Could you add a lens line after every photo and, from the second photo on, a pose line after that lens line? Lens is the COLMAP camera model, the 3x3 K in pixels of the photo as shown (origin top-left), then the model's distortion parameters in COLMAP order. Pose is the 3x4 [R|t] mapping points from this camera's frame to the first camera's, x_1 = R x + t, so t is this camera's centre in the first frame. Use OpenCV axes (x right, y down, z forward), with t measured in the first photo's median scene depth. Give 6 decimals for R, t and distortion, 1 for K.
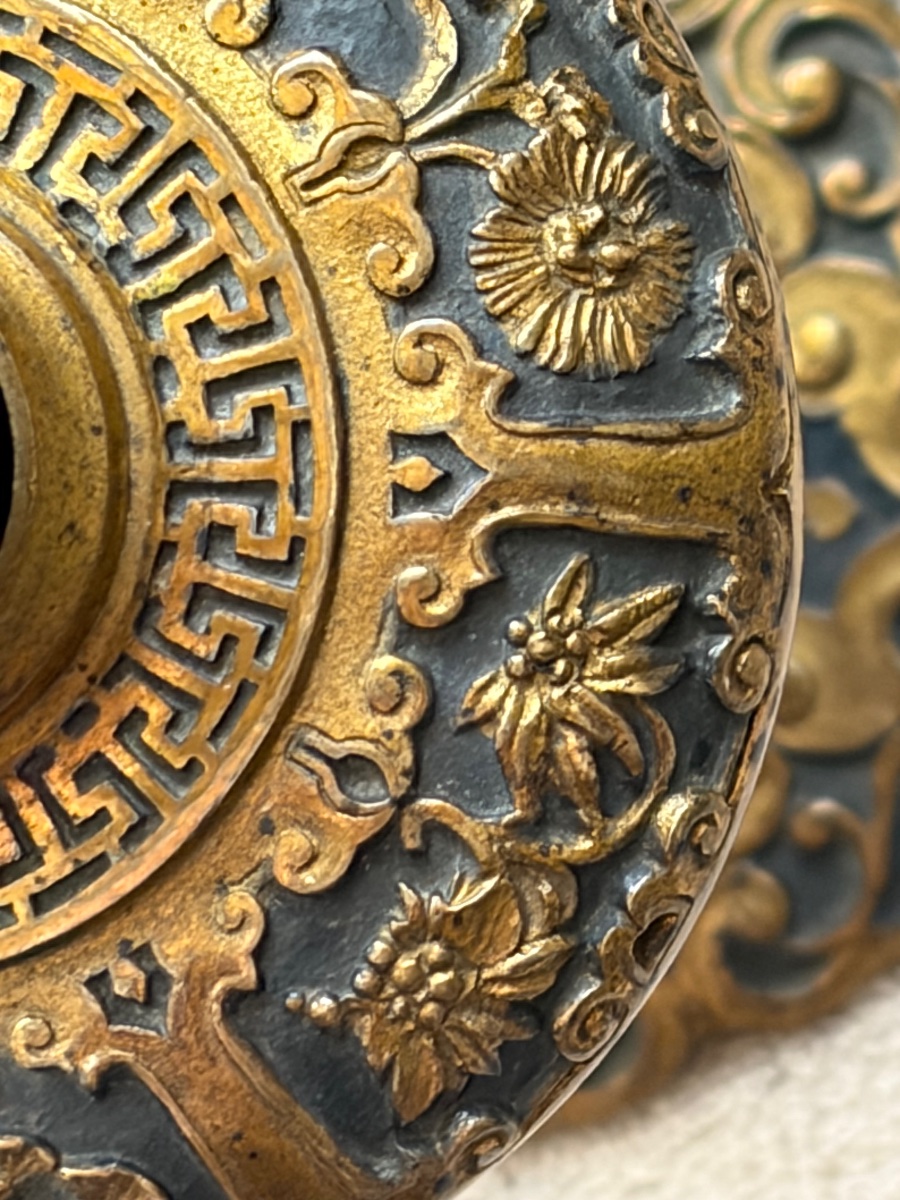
lens RADIAL K [[7023.3, 0, 450.0], [0, 7023.3, 600.0], [0, 0, 1]] dist [0.231192, -0.745713]
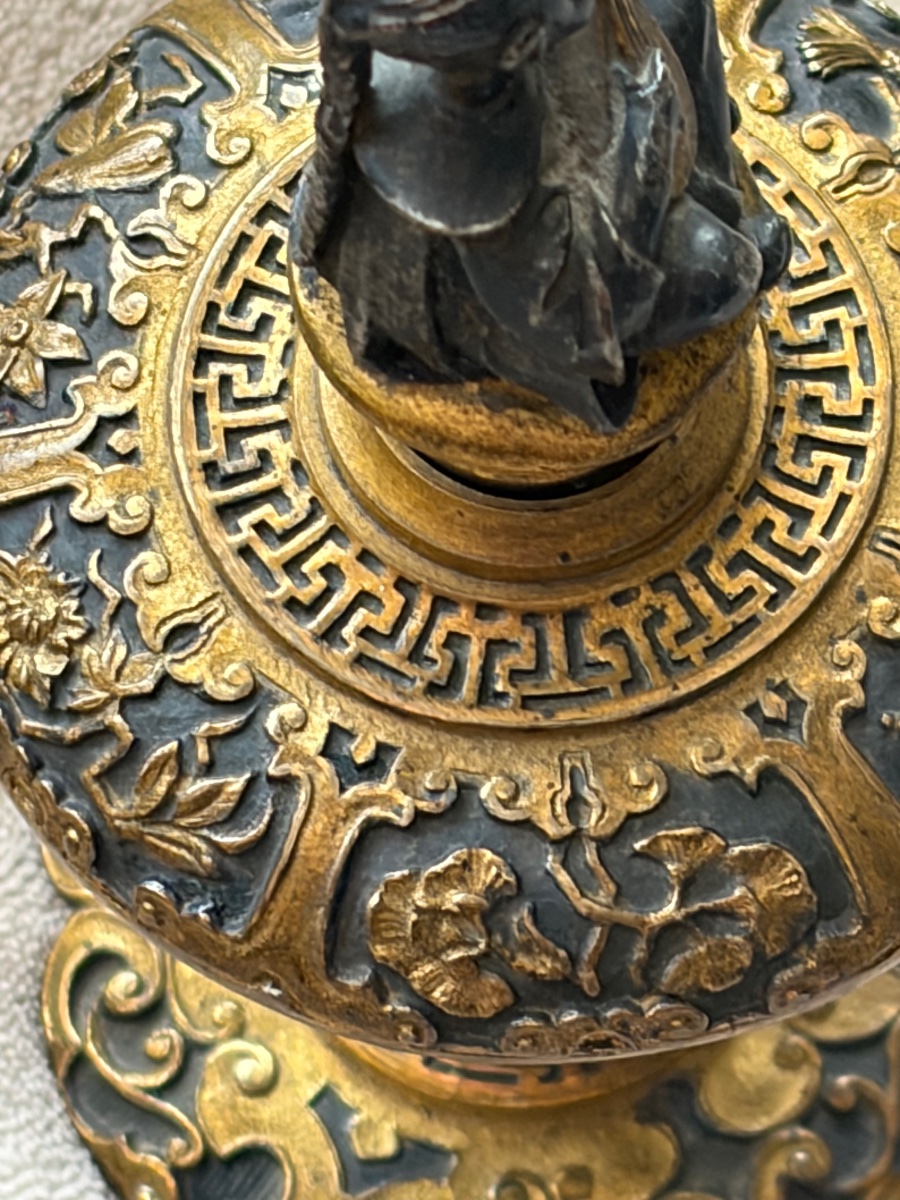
lens RADIAL K [[7023.3, 0, 450.0], [0, 7023.3, 600.0], [0, 0, 1]] dist [0.231192, -0.745713]
pose [[0.958834, 0.007121, 0.283878, -0.514320], [0.100491, 0.926487, -0.362662, 0.545258], [-0.265592, 0.376260, 0.887631, -0.251006]]
